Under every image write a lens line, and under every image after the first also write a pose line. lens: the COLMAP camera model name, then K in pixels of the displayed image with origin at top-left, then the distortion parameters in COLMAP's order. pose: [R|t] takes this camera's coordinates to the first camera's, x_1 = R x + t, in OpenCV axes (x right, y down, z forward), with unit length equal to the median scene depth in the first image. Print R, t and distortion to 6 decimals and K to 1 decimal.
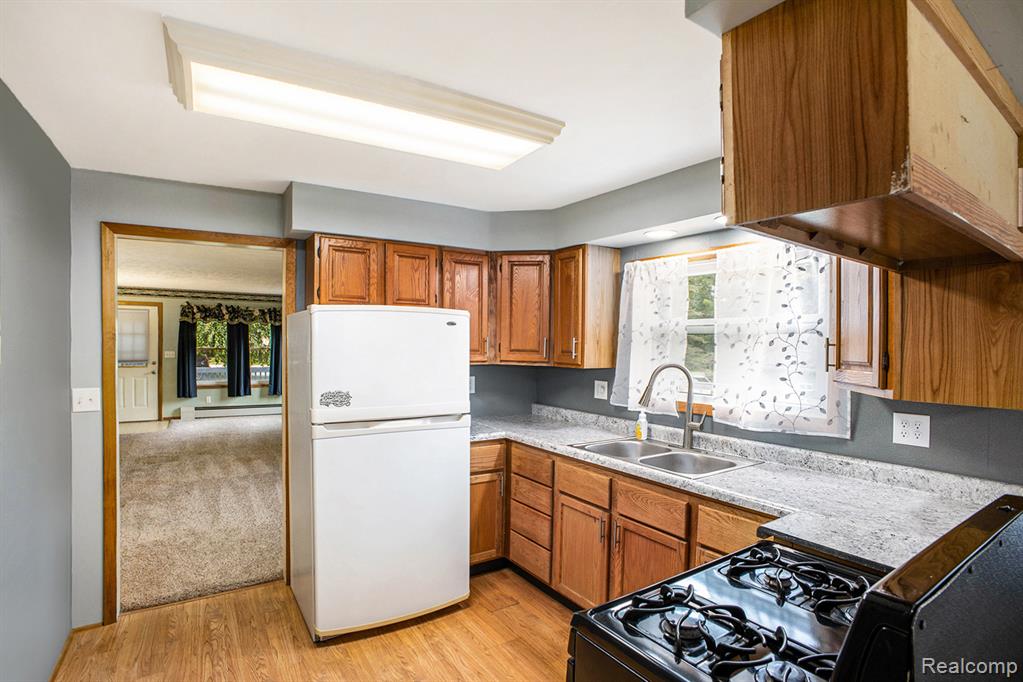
lens RADIAL K [[513.0, 0, 530.7], [0, 513.0, 350.9], [0, 0, 1]] dist [-0.084542, 0.021739]
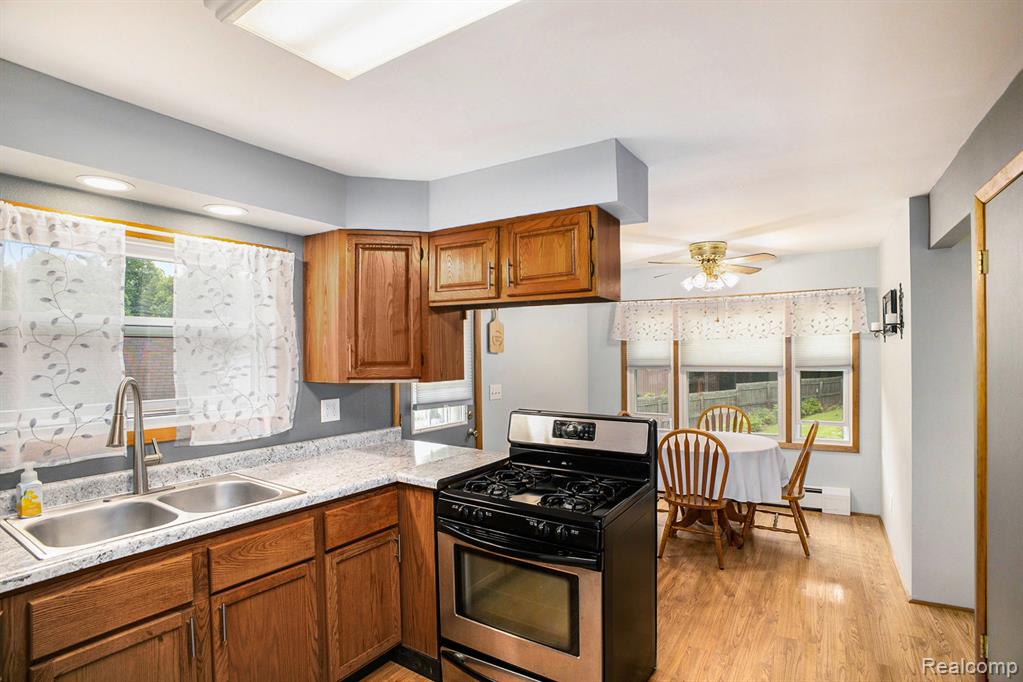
lens RADIAL K [[513.0, 0, 507.2], [0, 513.0, 341.8], [0, 0, 1]] dist [-0.084542, 0.021739]
pose [[-0.364520, 0.002323, 0.931193, -0.566717], [0.010567, 0.999943, 0.001642, -0.022990], [-0.931136, 0.010439, -0.364524, 0.804692]]
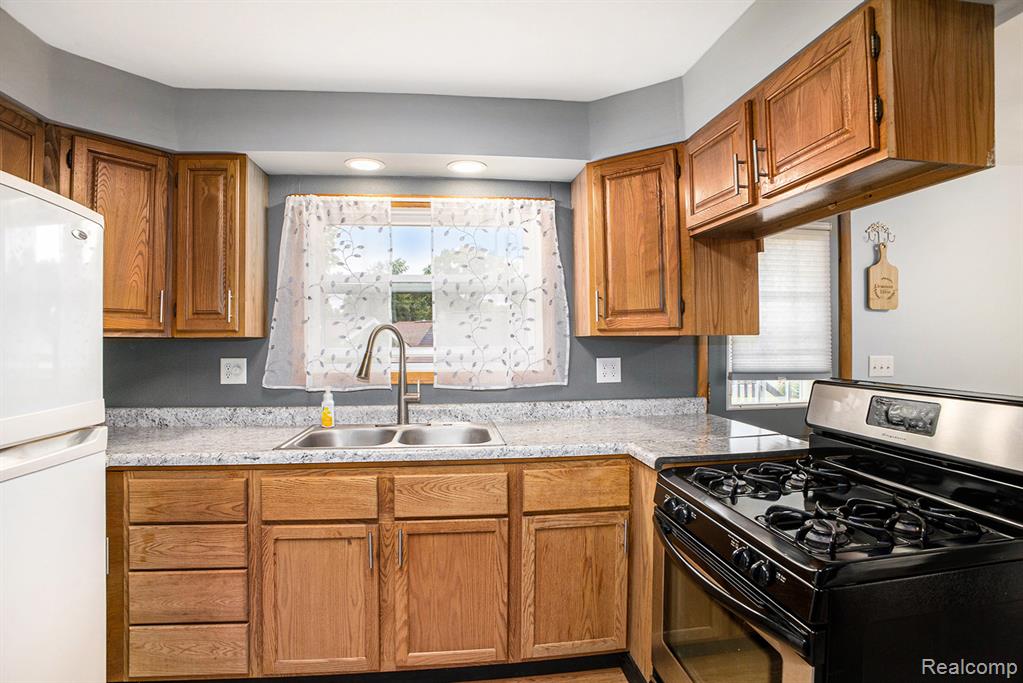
lens RADIAL K [[513.0, 0, 506.8], [0, 513.0, 339.2], [0, 0, 1]] dist [-0.084542, 0.021739]
pose [[0.477510, -0.017026, 0.878462, -0.376932], [0.026429, 0.999638, 0.005008, 0.051467], [-0.878229, 0.020826, 0.477787, 0.459494]]
